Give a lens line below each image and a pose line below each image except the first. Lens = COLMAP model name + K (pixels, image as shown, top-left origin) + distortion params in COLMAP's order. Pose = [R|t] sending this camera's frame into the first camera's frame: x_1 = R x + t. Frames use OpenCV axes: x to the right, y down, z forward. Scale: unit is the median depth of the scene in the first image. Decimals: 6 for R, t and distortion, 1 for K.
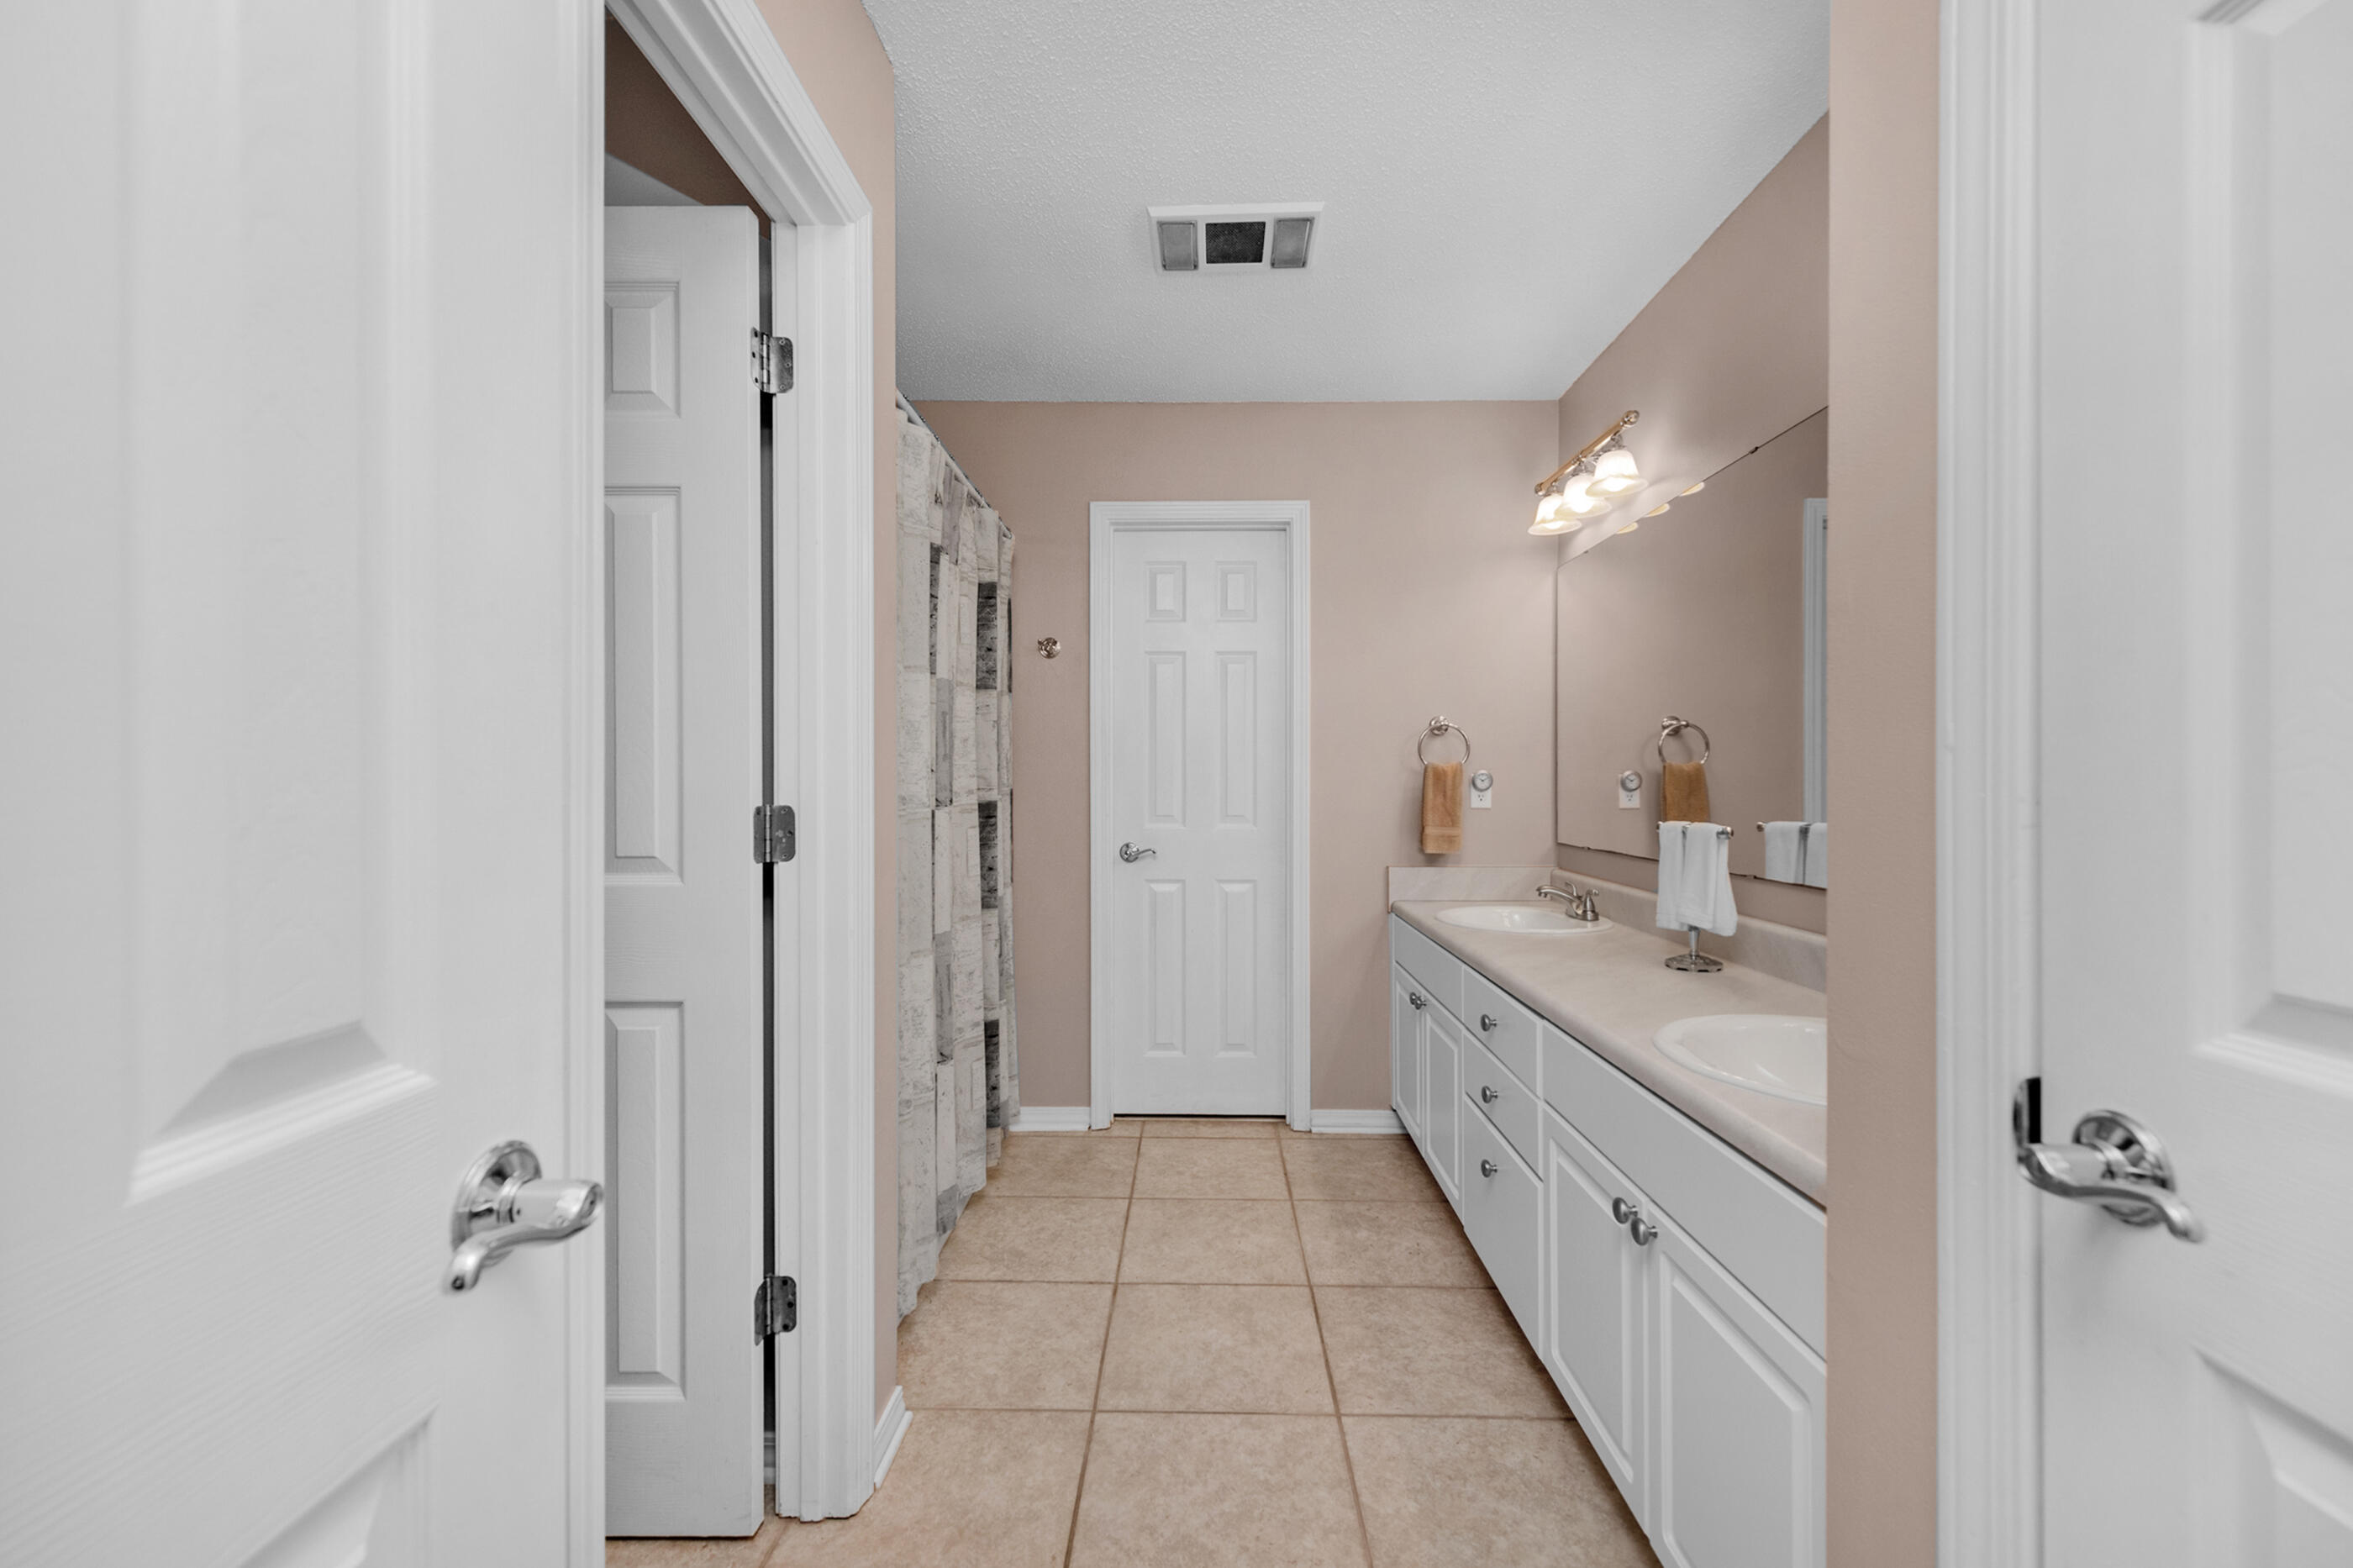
lens RADIAL K [[953.7, 0, 1154.9], [0, 953.7, 792.7], [0, 0, 1]] dist [0.019606, -0.000072]
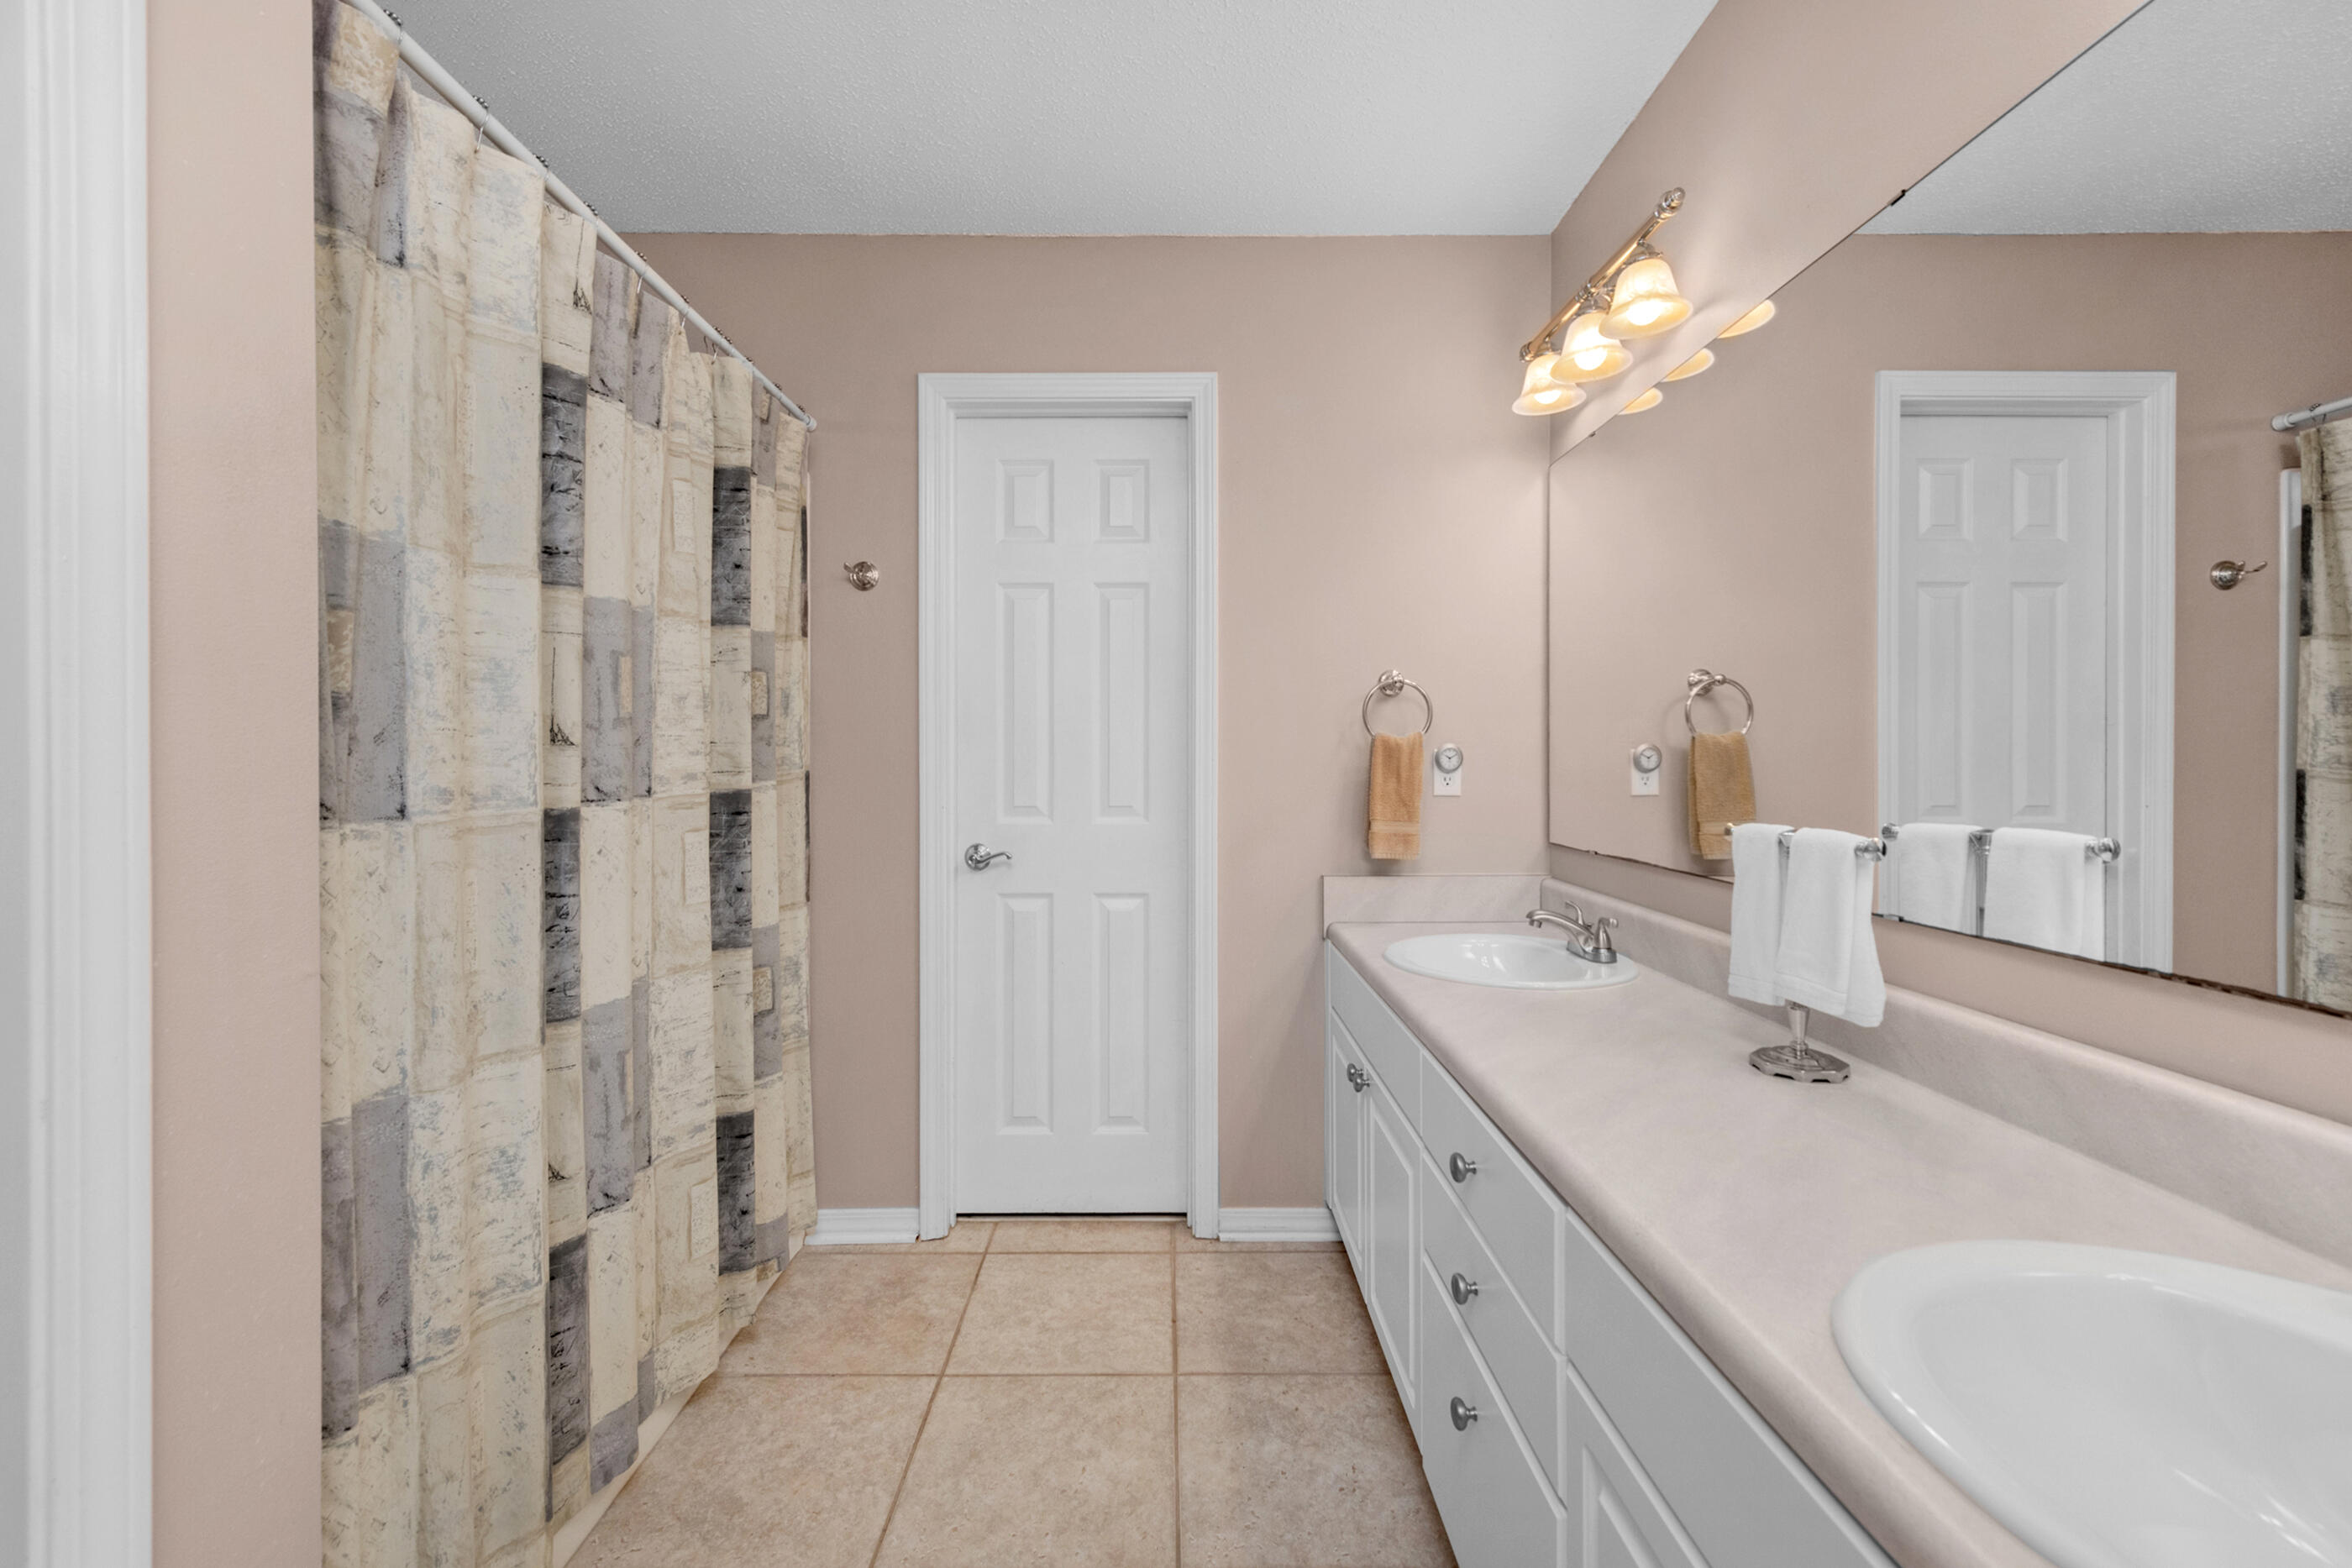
lens RADIAL K [[974.5, 0, 1177.5], [0, 974.5, 779.8], [0, 0, 1]] dist [0.000743, -0.000573]
pose [[0.998008, -0.003415, 0.062989, 0.093952], [0.002855, 0.999956, 0.008972, -0.003369], [-0.063017, -0.008774, 0.997974, 0.286814]]
